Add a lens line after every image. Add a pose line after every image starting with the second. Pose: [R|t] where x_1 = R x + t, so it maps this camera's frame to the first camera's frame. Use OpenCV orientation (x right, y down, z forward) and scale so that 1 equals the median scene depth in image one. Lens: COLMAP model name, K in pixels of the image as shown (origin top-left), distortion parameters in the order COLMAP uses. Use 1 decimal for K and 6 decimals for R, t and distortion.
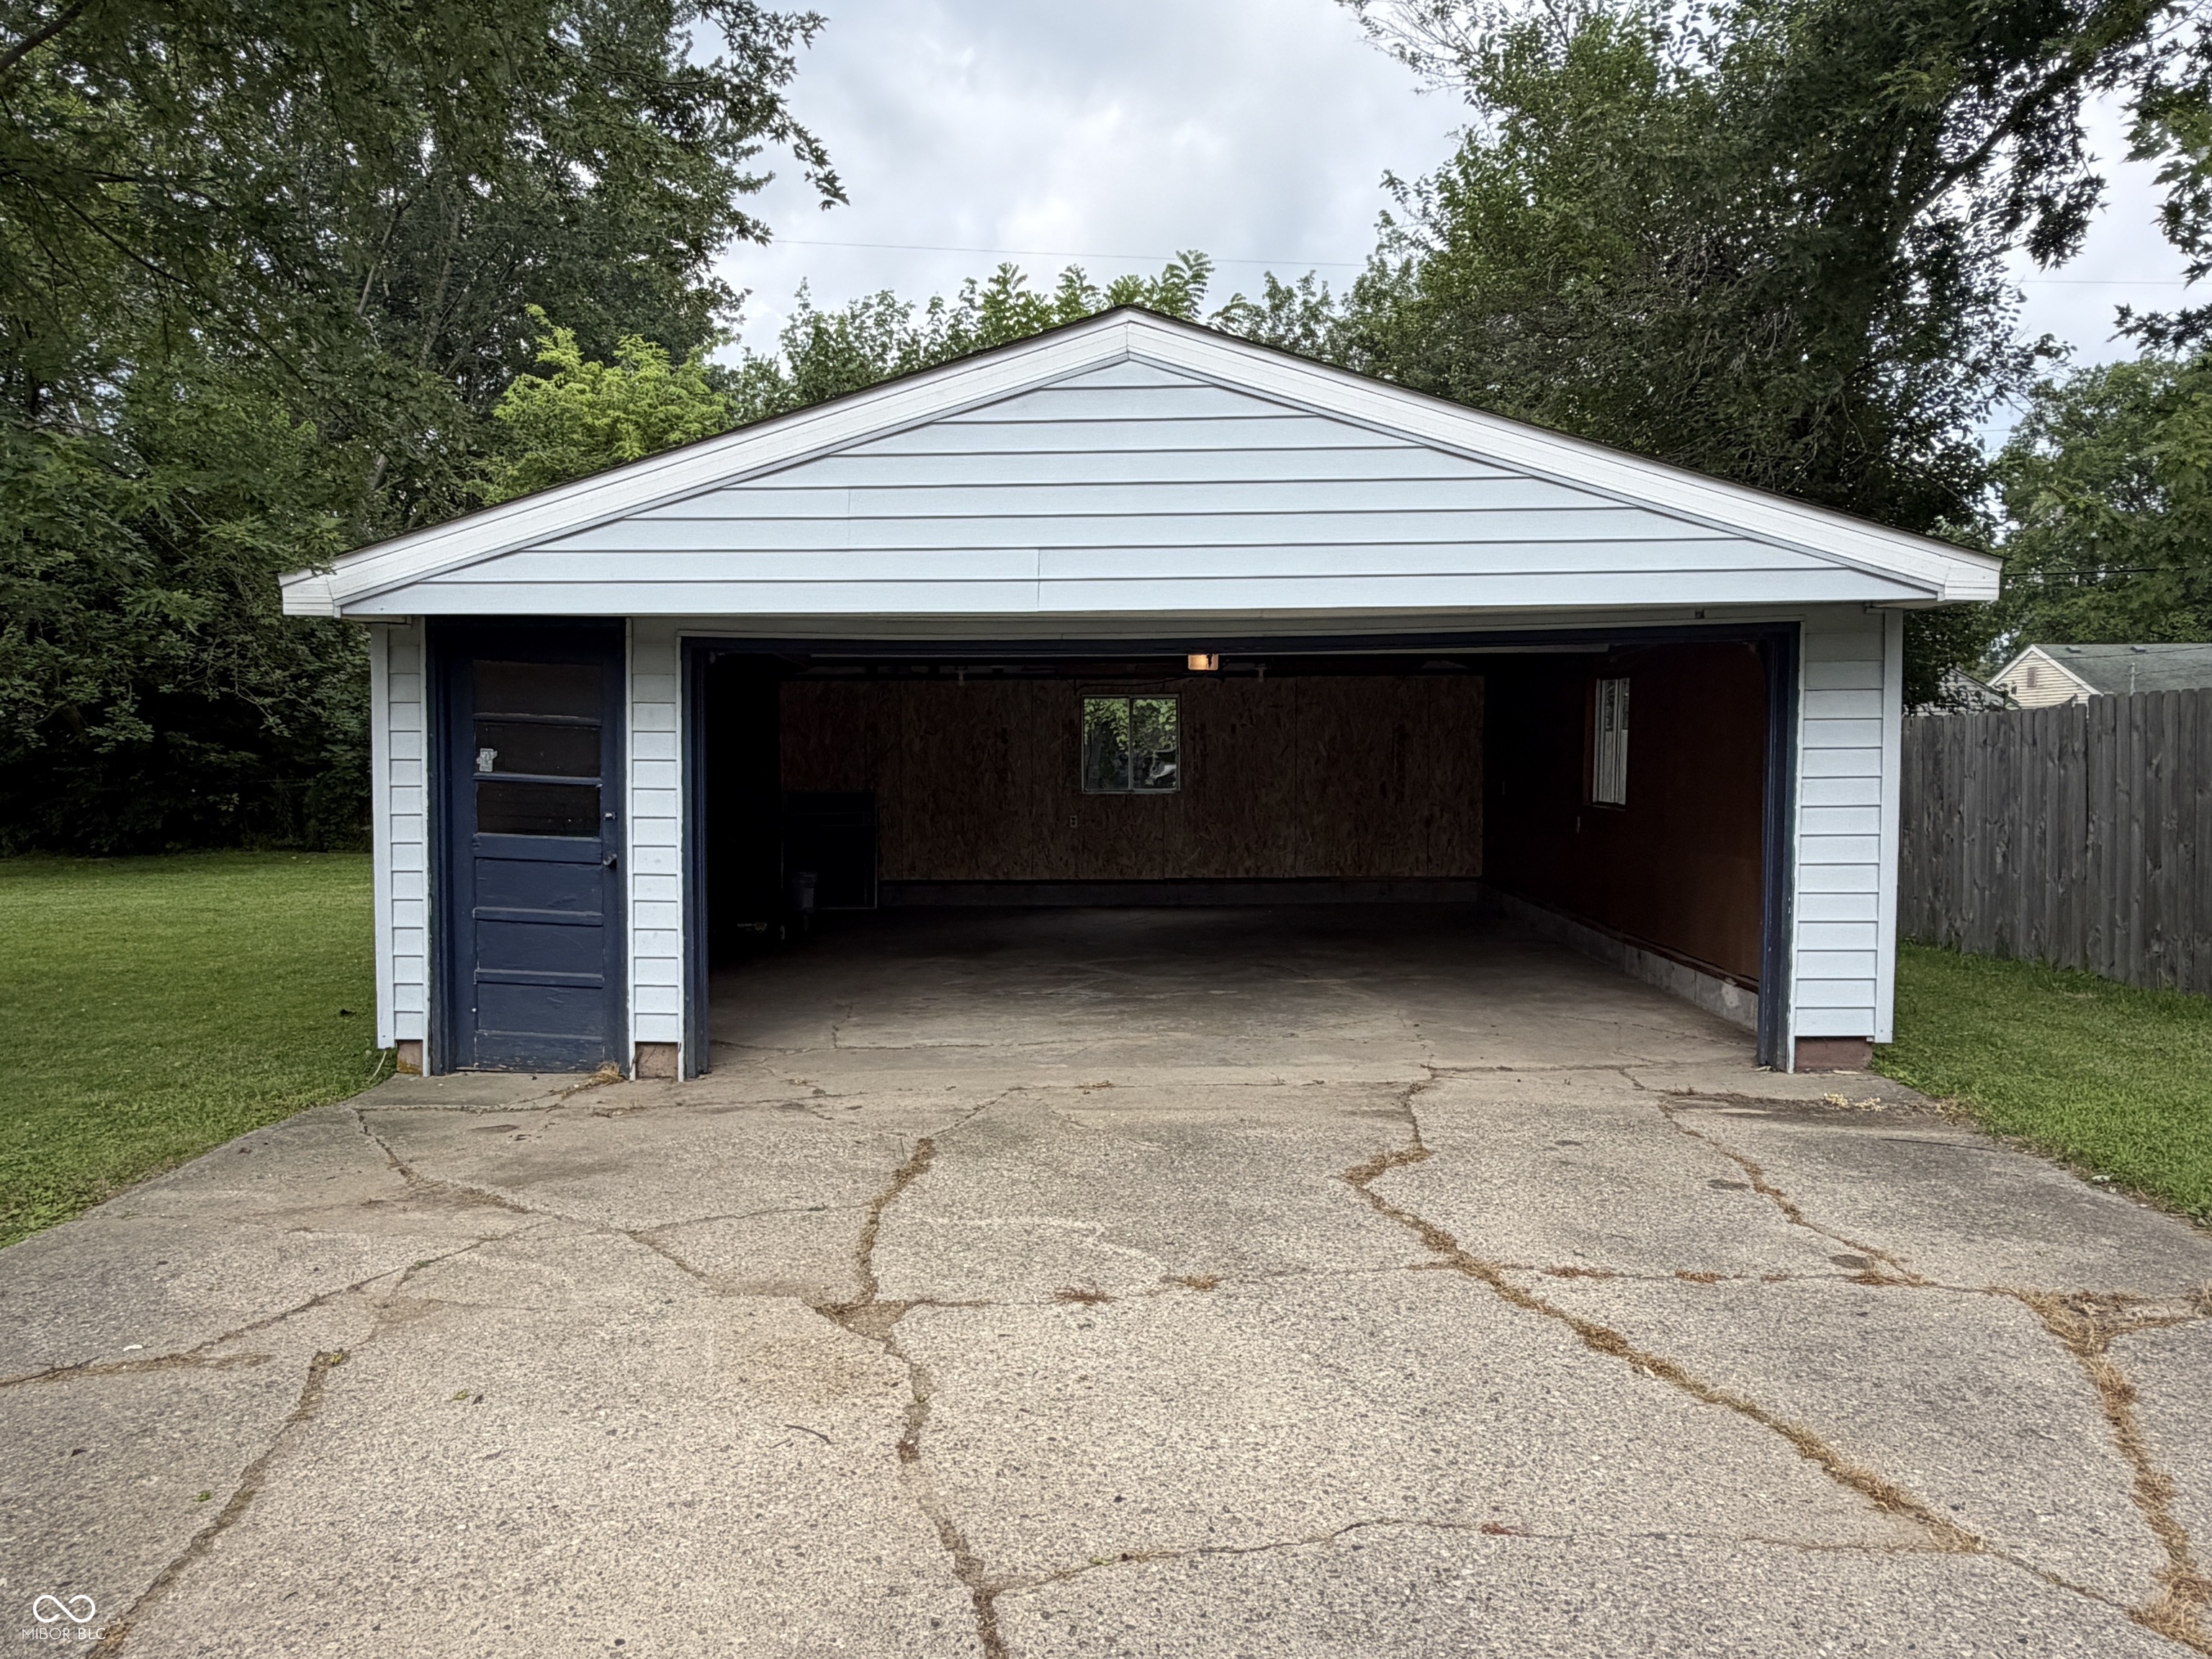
lens RADIAL K [[1487.6, 0, 1105.0], [0, 1487.6, 825.7], [0, 0, 1]] dist [-0.000426, -0.000079]
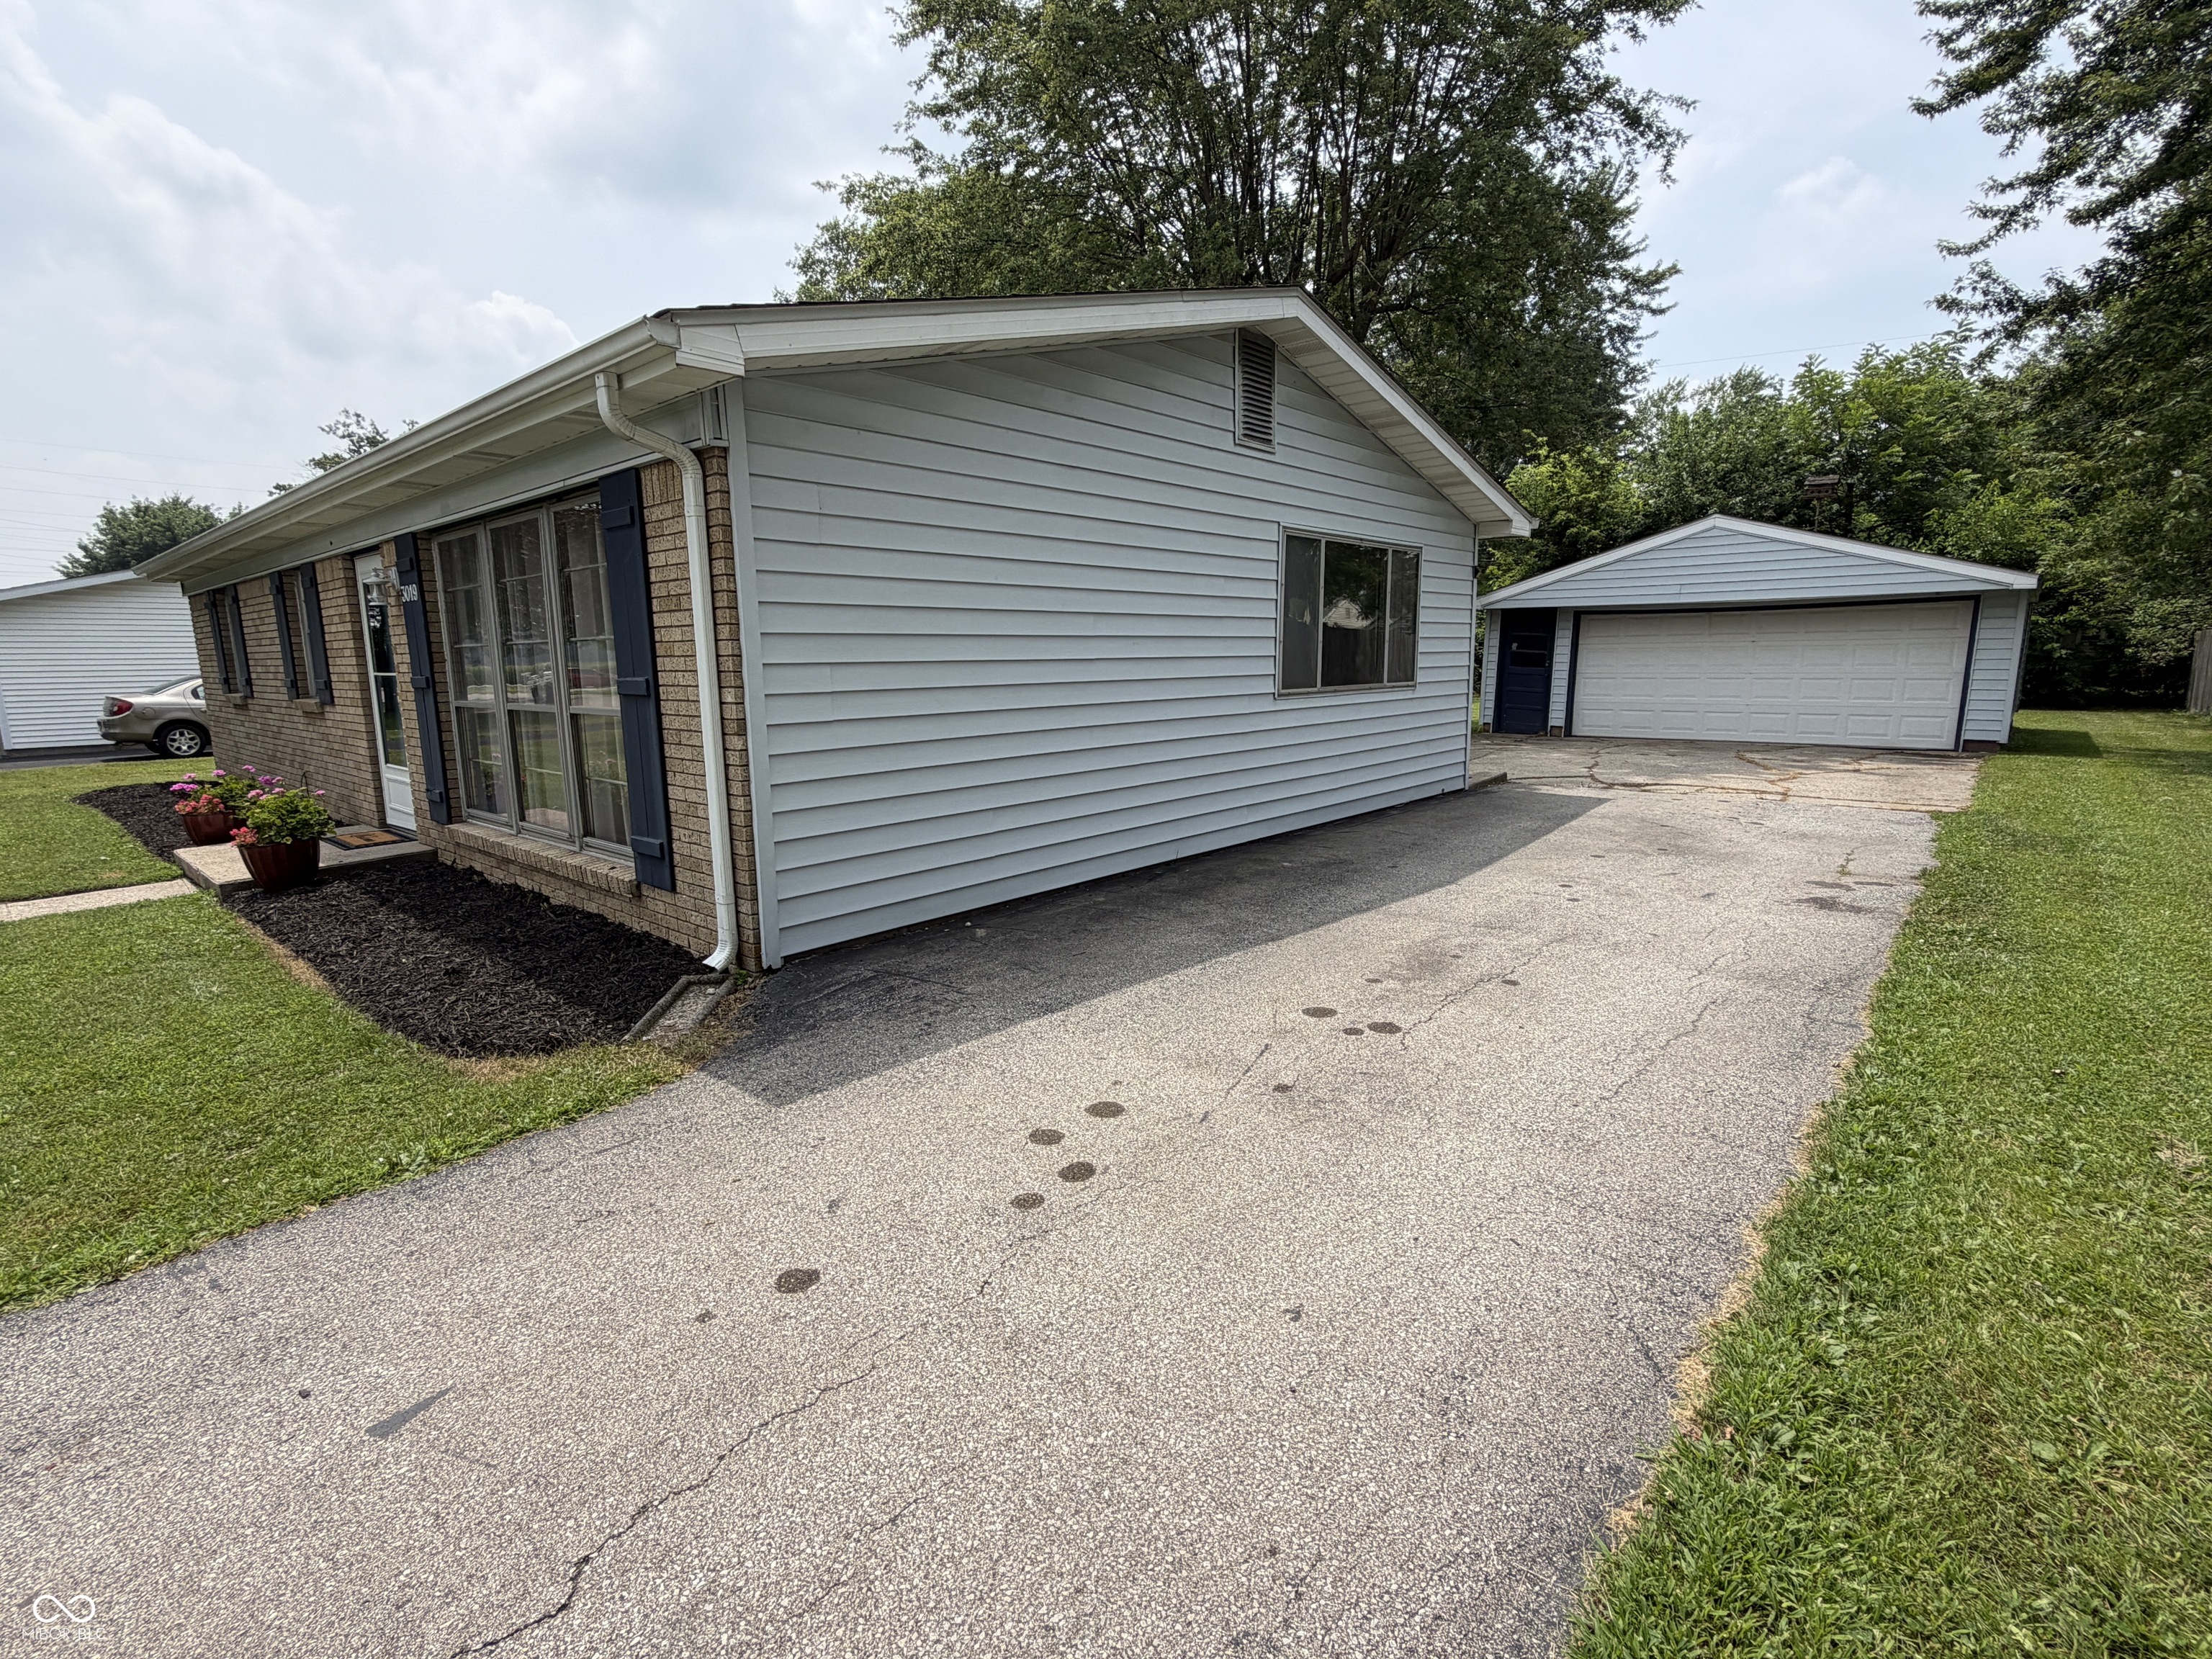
lens RADIAL K [[1033.0, 0, 1105.6], [0, 1033.0, 838.4], [0, 0, 1]] dist [0.000690, 0.000047]
pose [[0.754947, 0.114292, -0.645750, 0.522739], [-0.028231, 0.989447, 0.142119, 0.086213], [0.655178, -0.089062, 0.750206, -1.624371]]
